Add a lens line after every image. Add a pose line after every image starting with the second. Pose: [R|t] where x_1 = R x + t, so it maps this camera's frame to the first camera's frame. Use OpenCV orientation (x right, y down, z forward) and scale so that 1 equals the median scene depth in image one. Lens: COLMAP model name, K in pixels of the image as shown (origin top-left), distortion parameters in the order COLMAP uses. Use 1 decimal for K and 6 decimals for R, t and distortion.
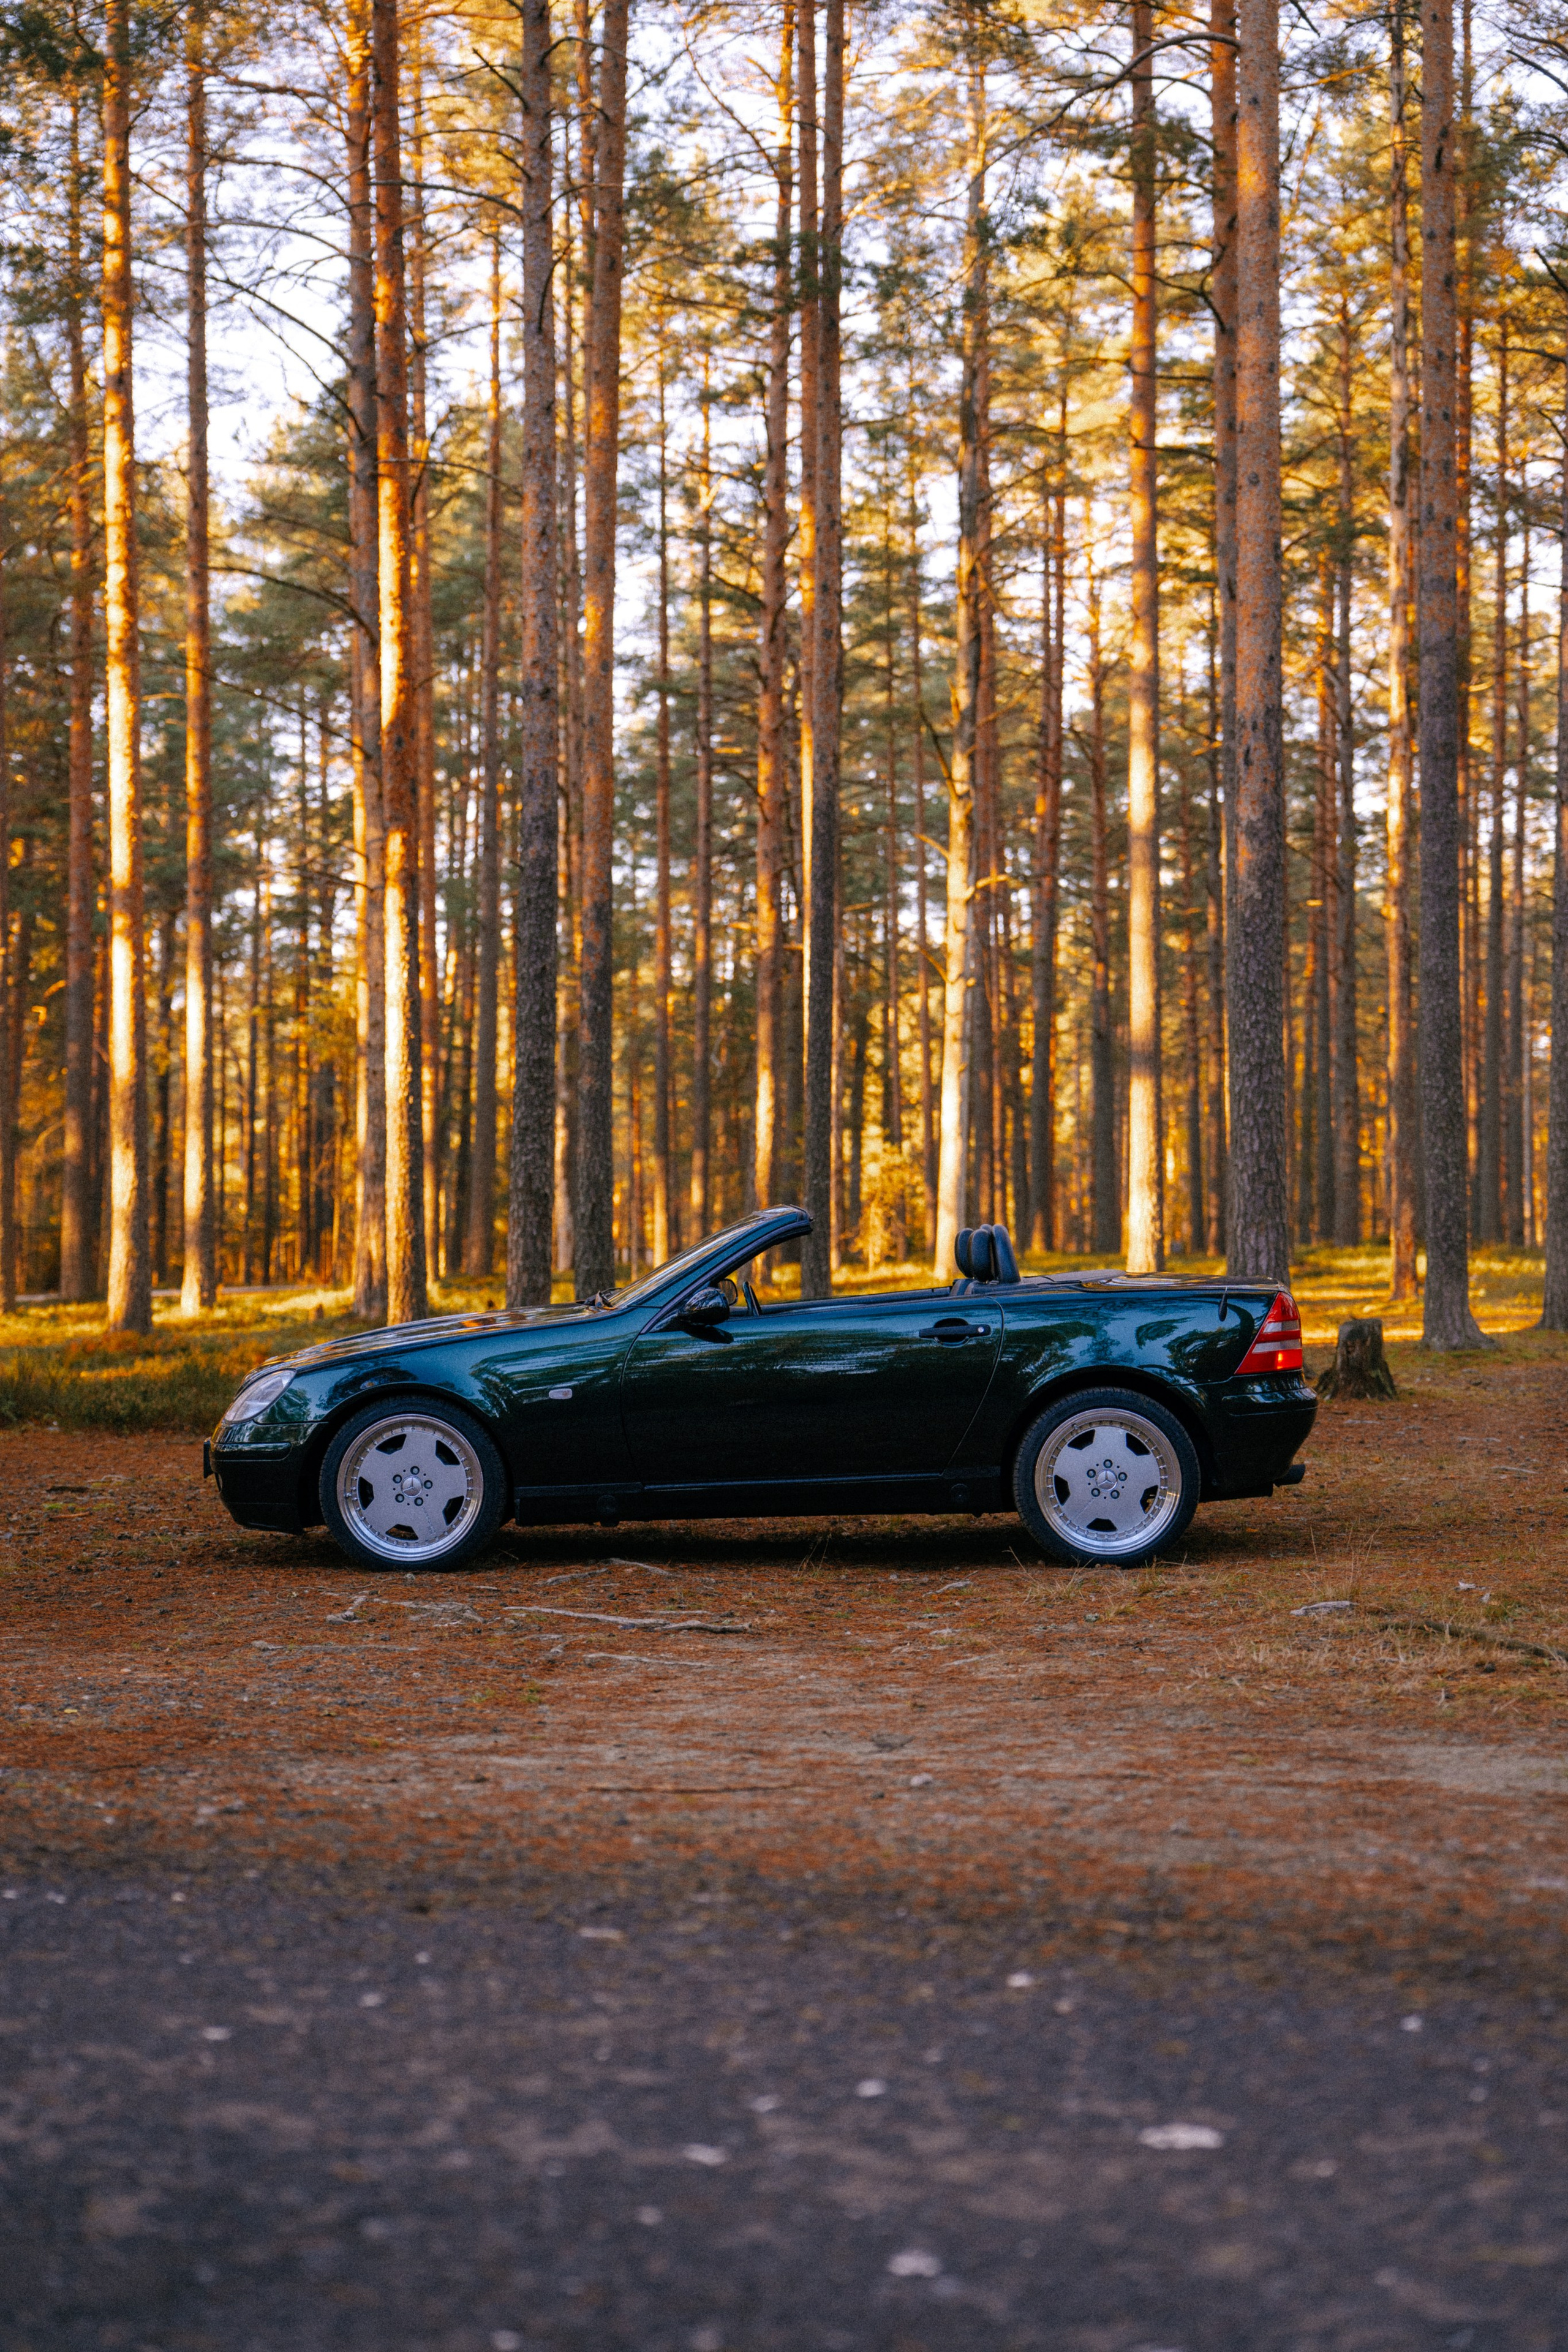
lens RADIAL K [[3348.6, 0, 784.5], [0, 3348.6, 1158.9], [0, 0, 1]] dist [0.339305, 0.000000]
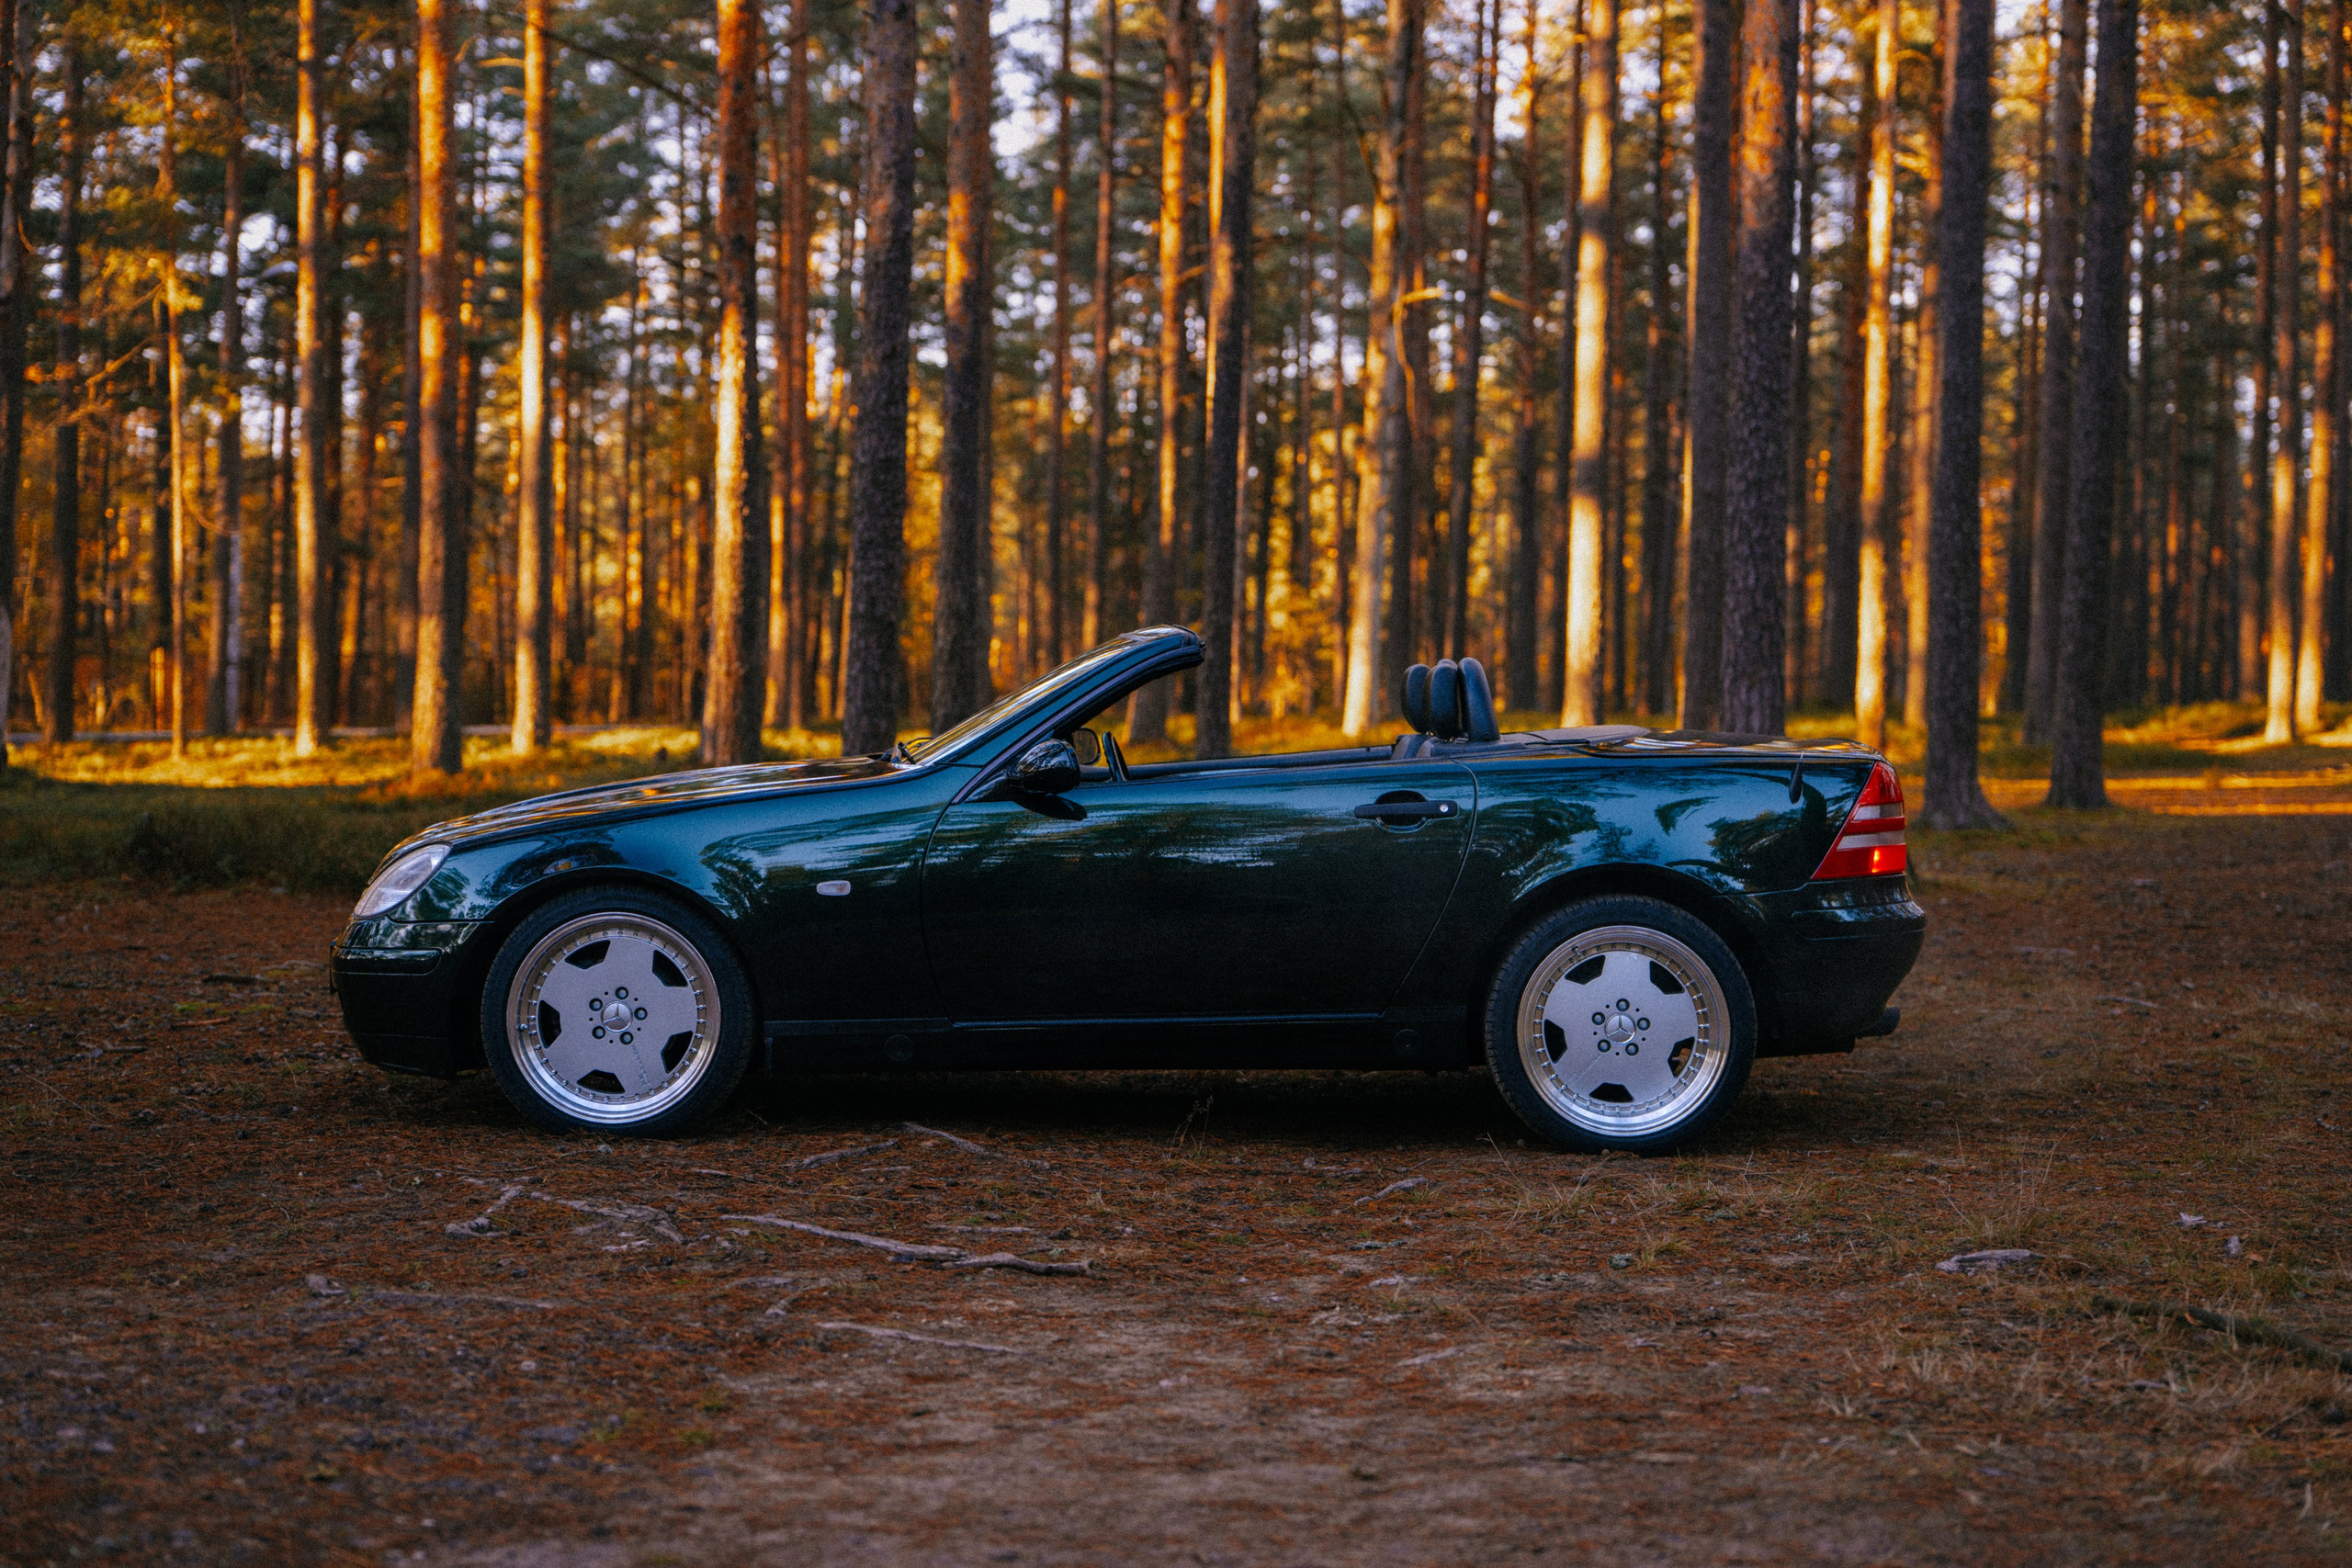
lens RADIAL K [[3433.8, 0, 1172.5], [0, 3433.8, 784.8], [0, 0, 1]] dist [0.091127, 0.000000]
pose [[0.999745, 0.022381, -0.003041, 0.004437], [-0.022196, 0.998438, 0.051270, 0.010796], [0.004184, -0.051189, 0.998680, 0.290486]]
